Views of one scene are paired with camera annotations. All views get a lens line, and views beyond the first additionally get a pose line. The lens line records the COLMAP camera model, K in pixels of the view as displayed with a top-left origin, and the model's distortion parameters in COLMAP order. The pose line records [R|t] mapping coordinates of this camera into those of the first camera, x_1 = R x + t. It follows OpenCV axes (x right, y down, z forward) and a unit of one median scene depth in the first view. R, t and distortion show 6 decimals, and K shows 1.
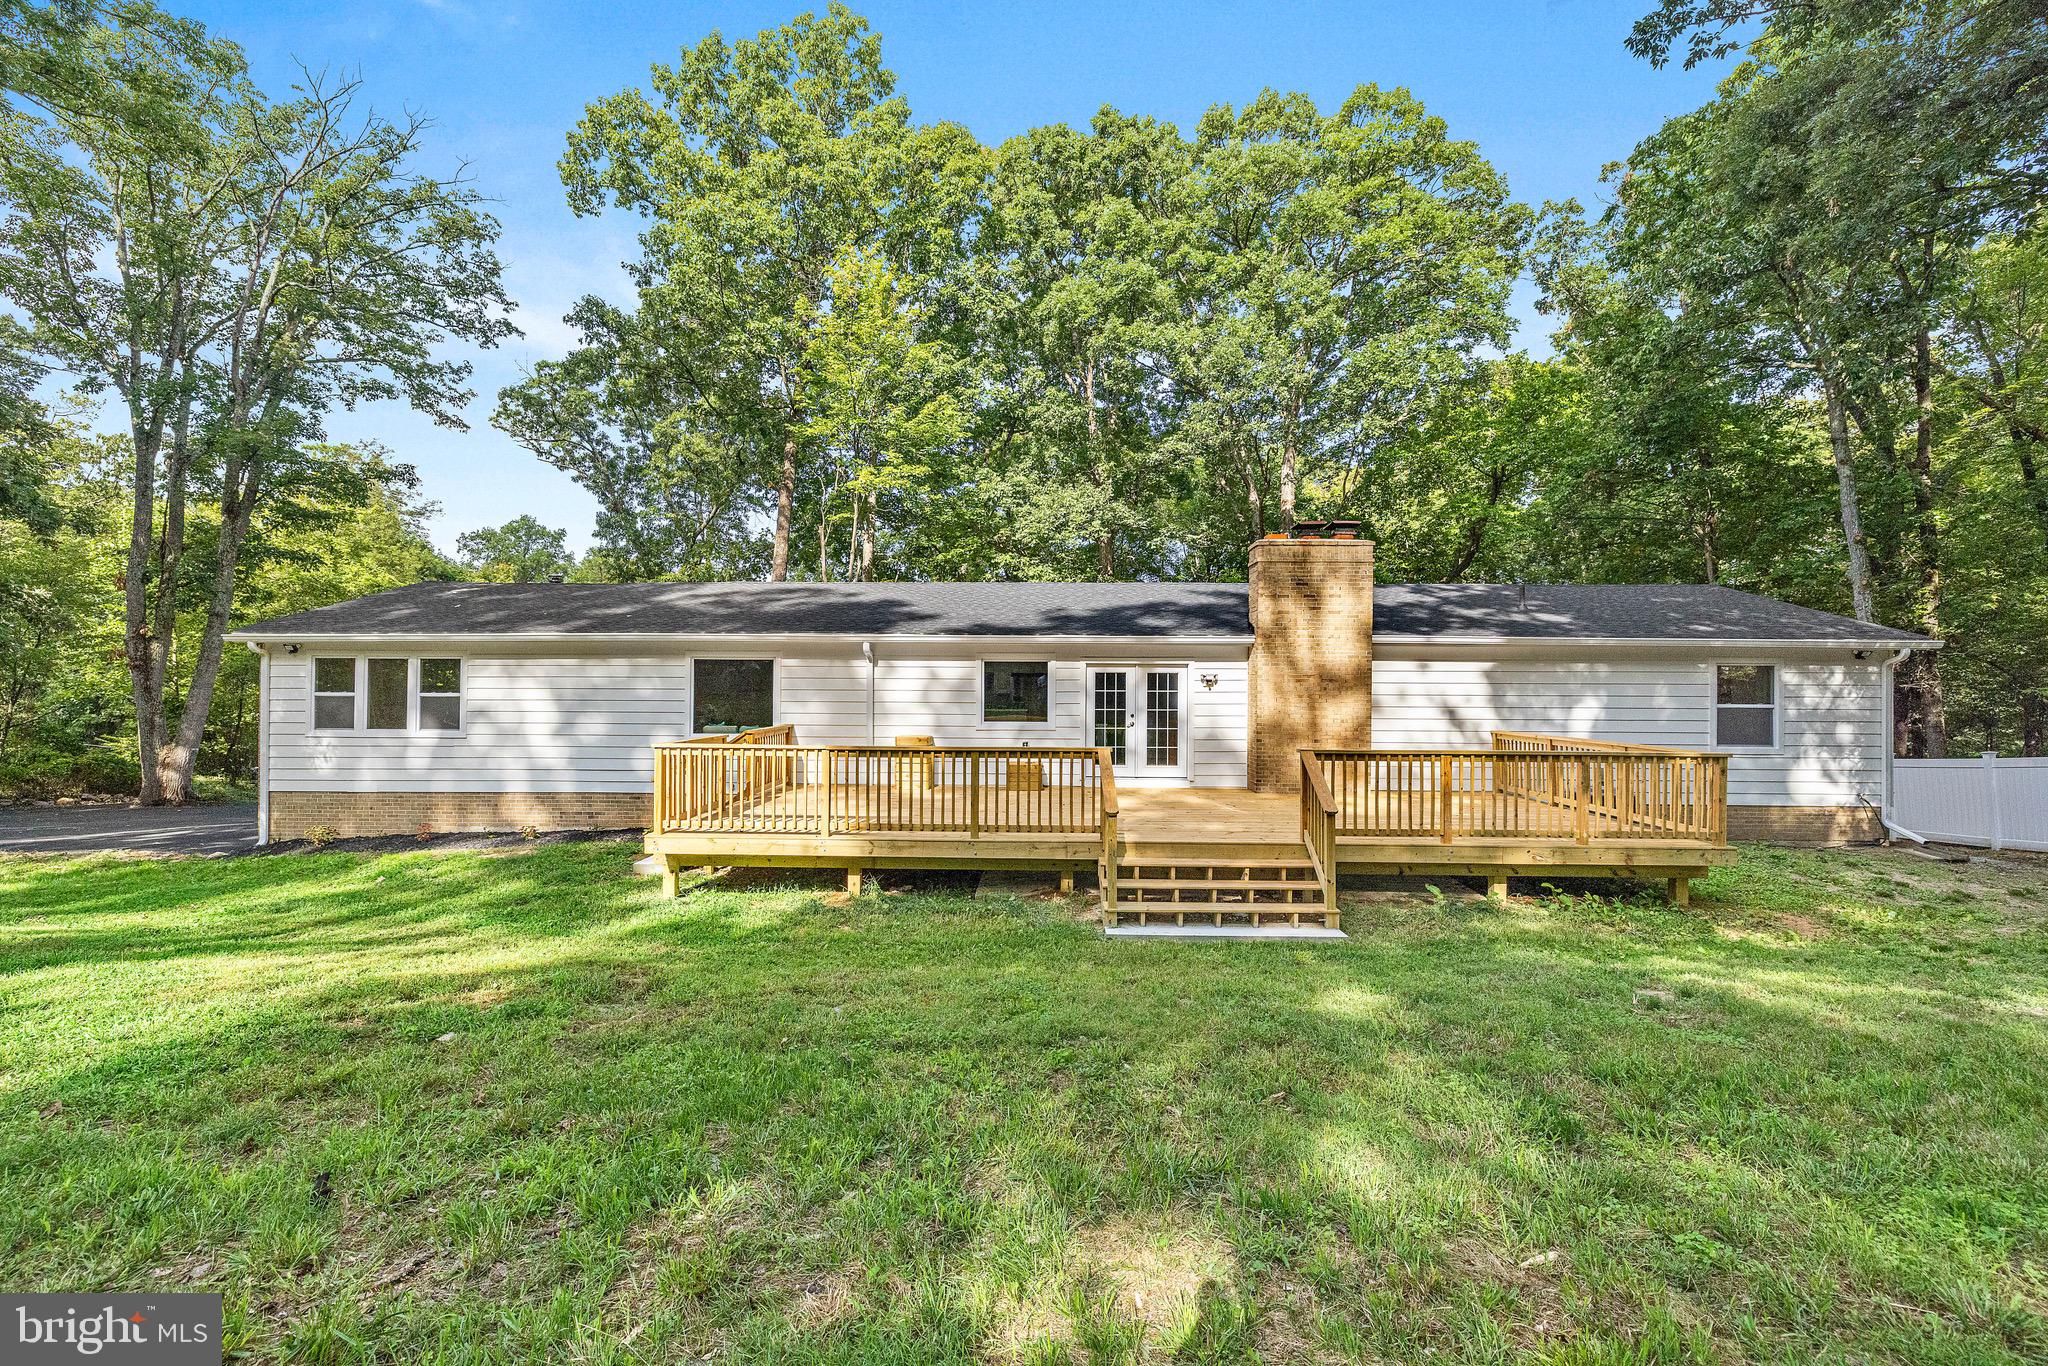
lens RADIAL K [[849.1, 0, 1024.8], [0, 849.1, 690.5], [0, 0, 1]] dist [-0.002223, -0.000041]
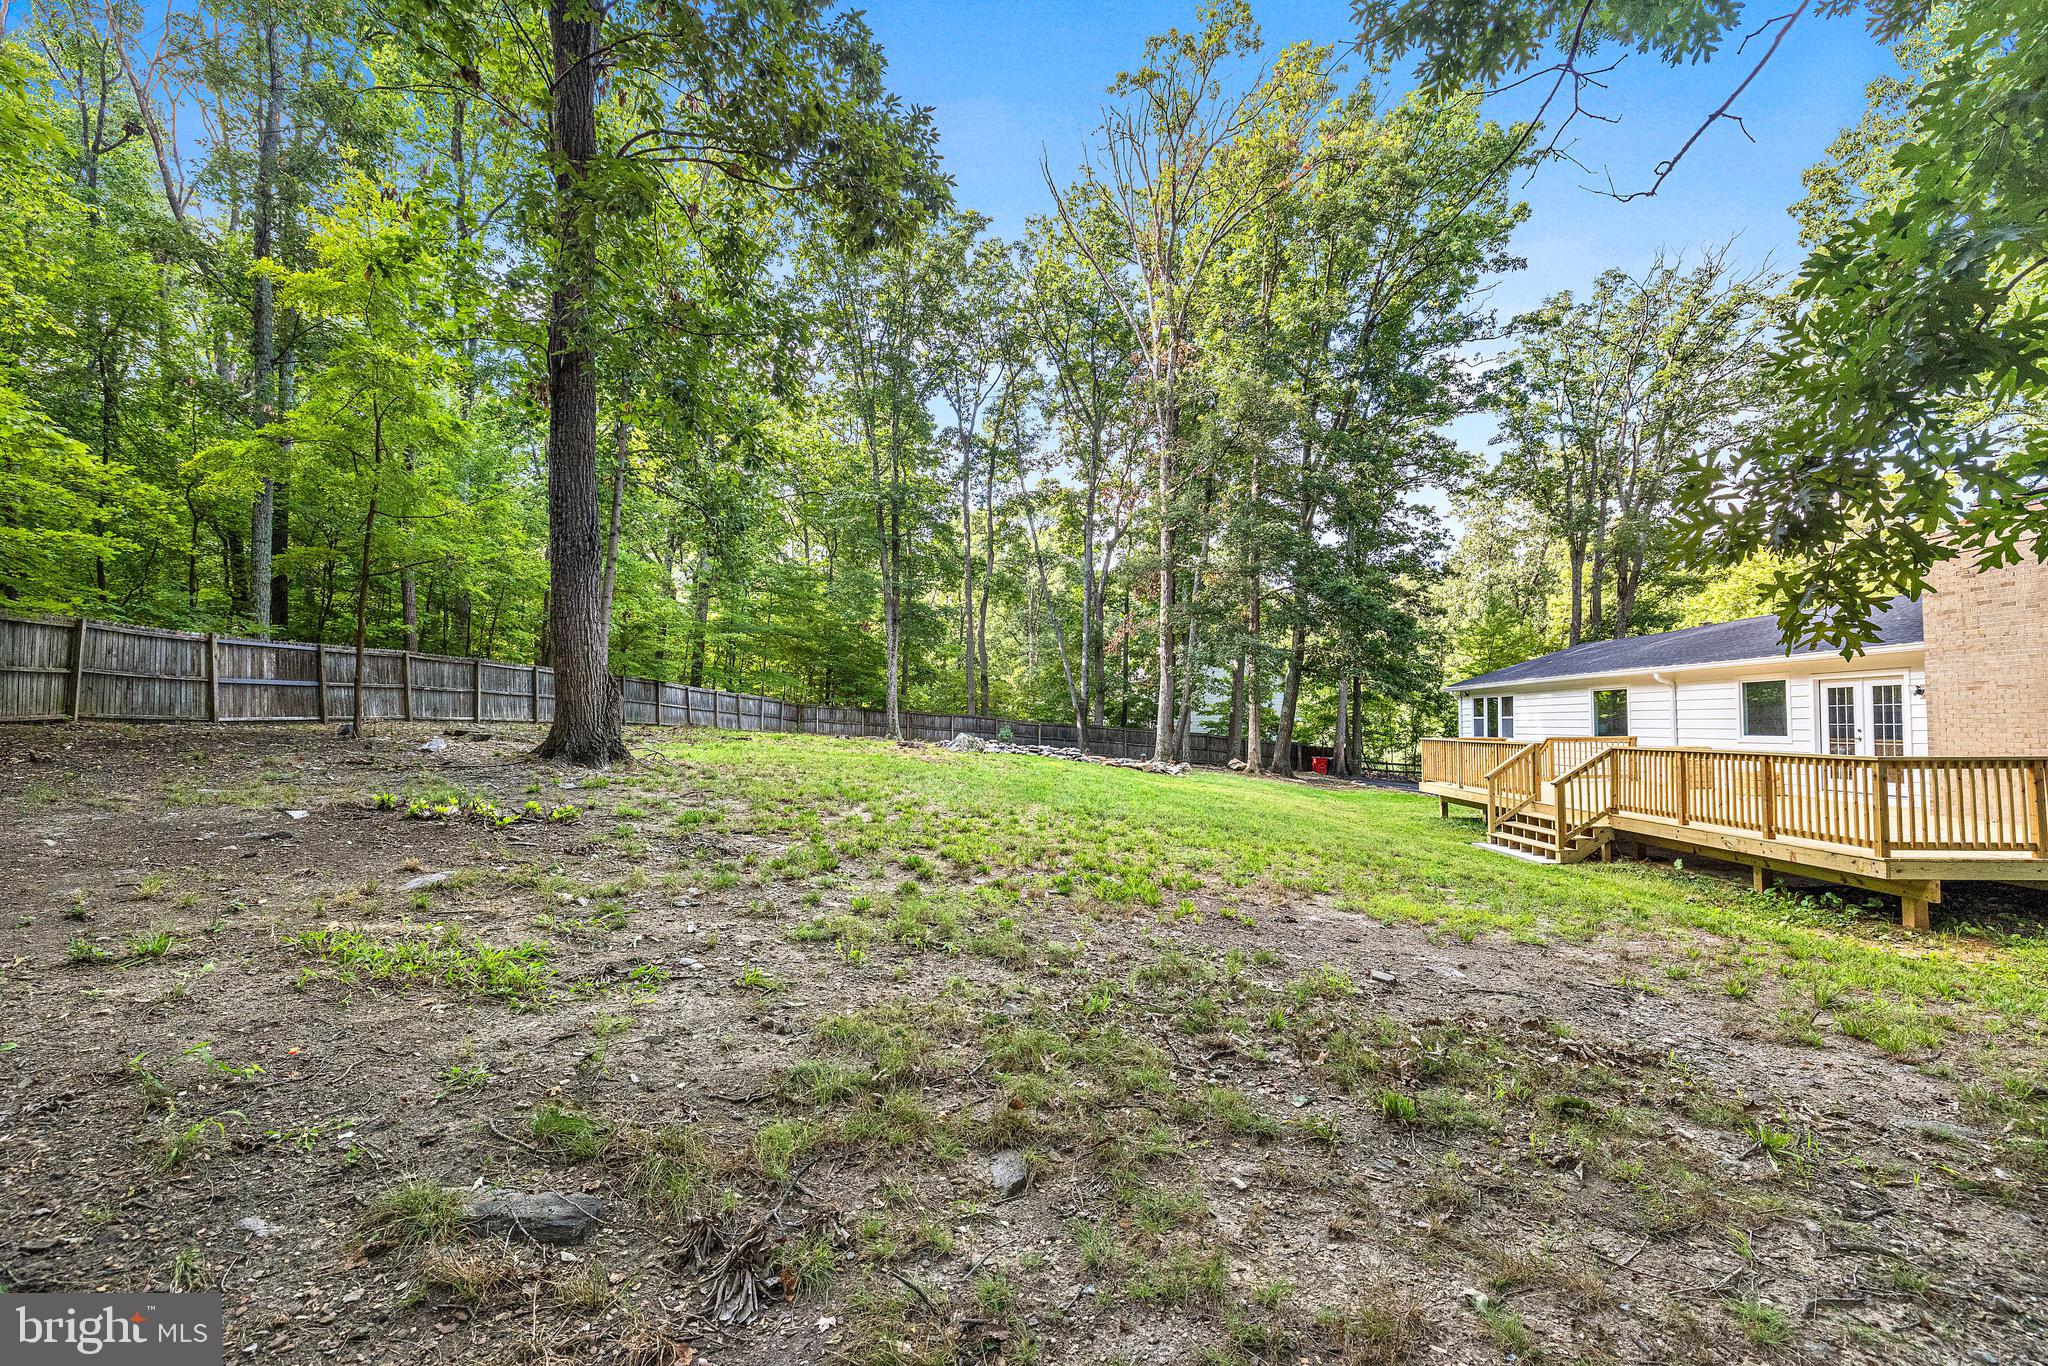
lens RADIAL K [[915.7, 0, 1020.3], [0, 915.7, 684.9], [0, 0, 1]] dist [-0.000397, -0.000128]
pose [[-0.018150, -0.047853, -0.998689, 1.205457], [0.003272, 0.998846, -0.047920, 0.024735], [0.999830, -0.004137, -0.017973, 0.047069]]
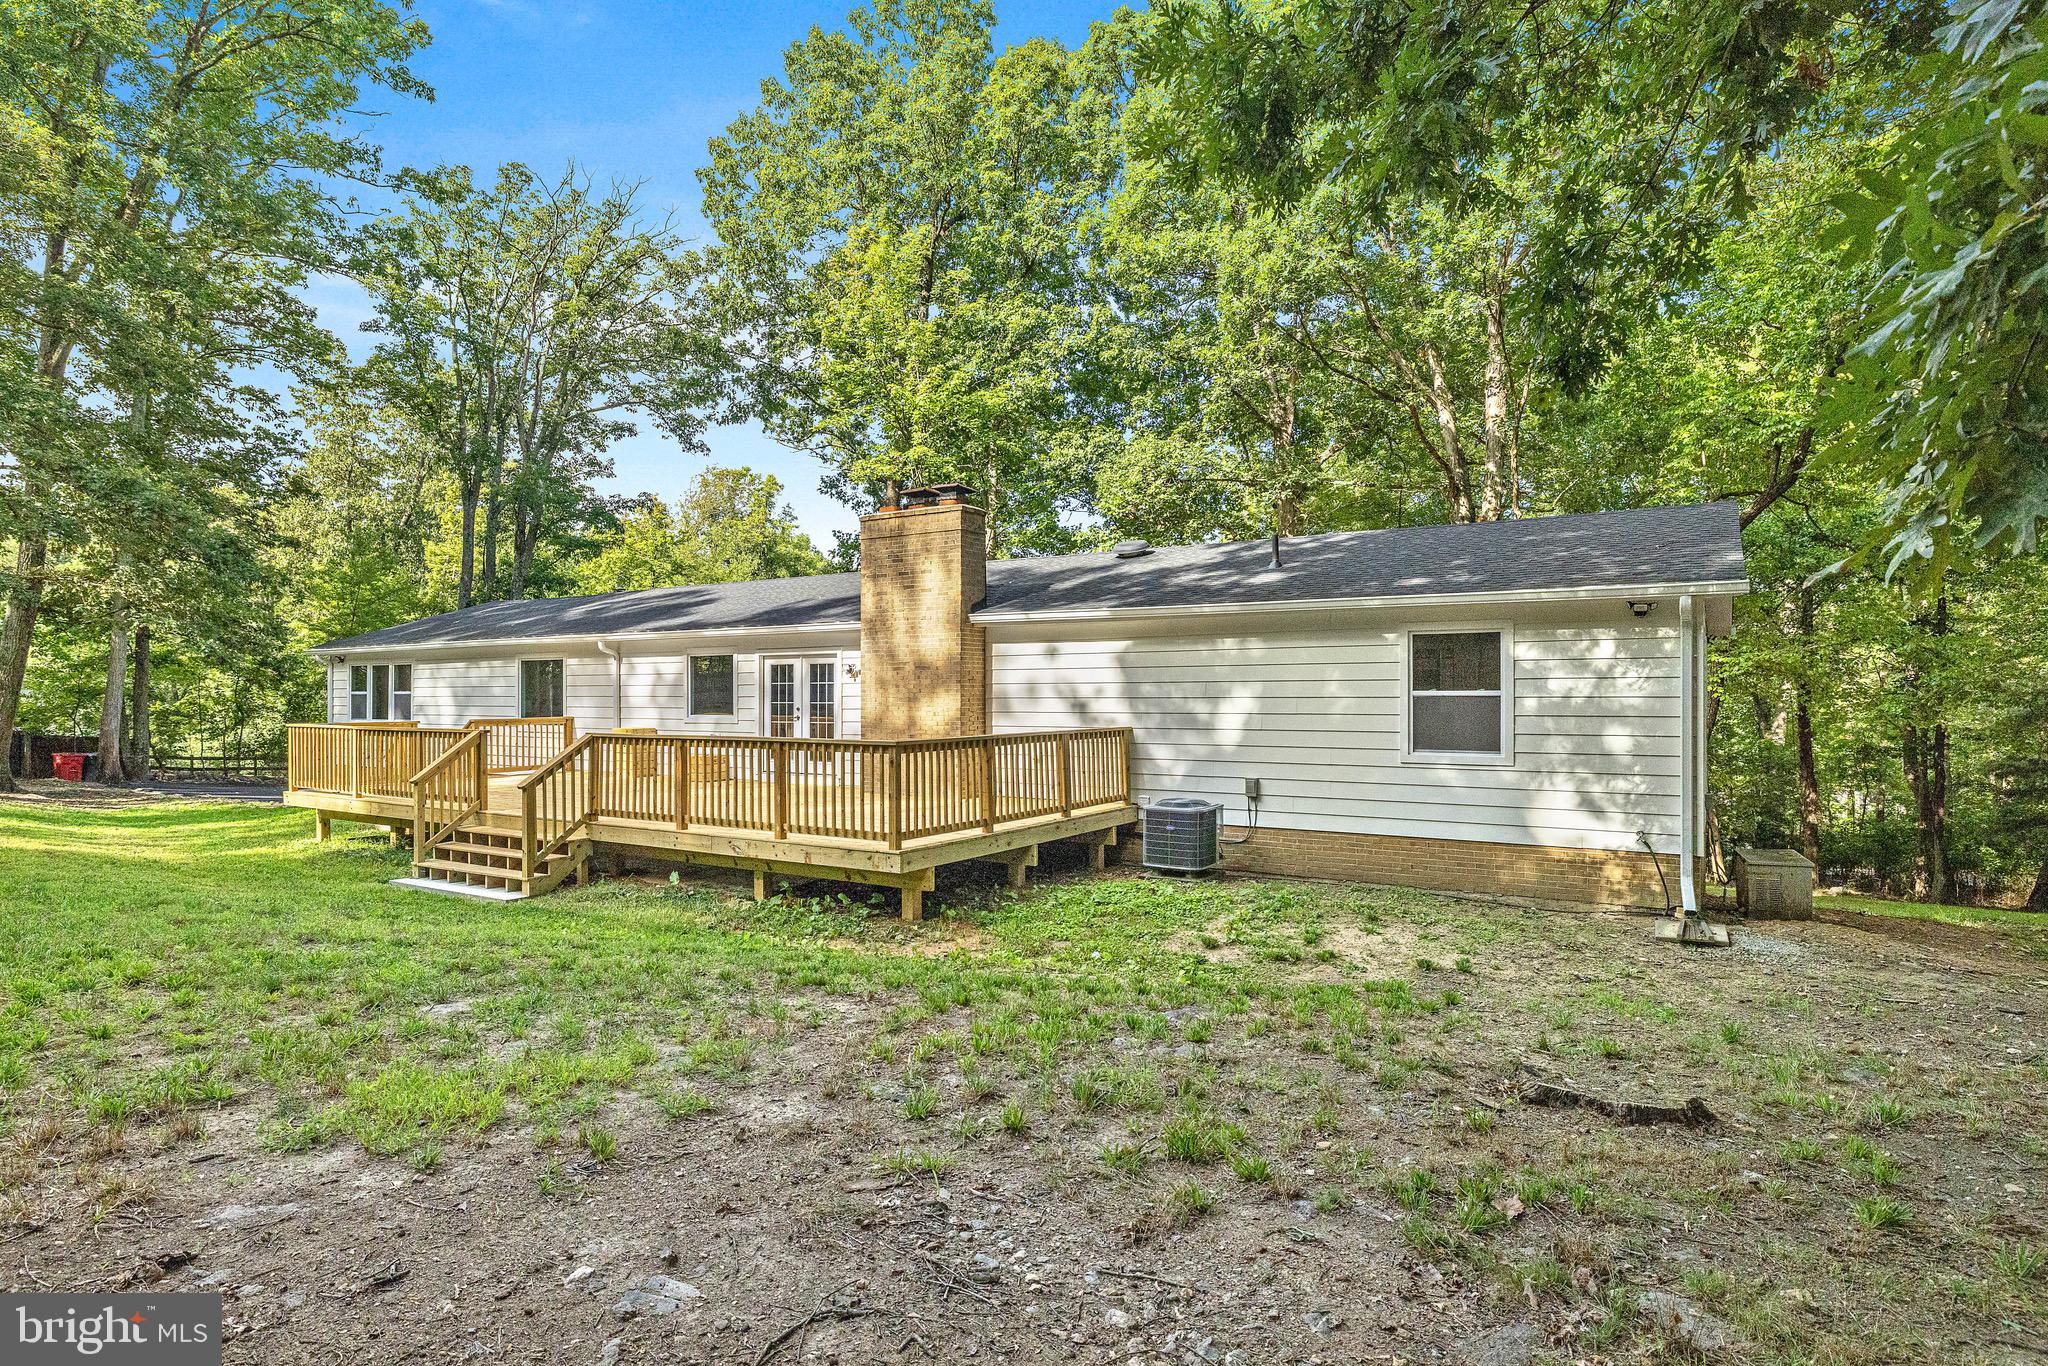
lens RADIAL K [[1088.4, 0, 1027.9], [0, 1088.4, 696.2], [0, 0, 1]] dist [0.001476, 0.001378]
pose [[0.856471, -0.006055, -0.516159, 0.981651], [0.005368, 0.999982, -0.002823, 0.019940], [0.516167, -0.000353, 0.856488, 0.082905]]
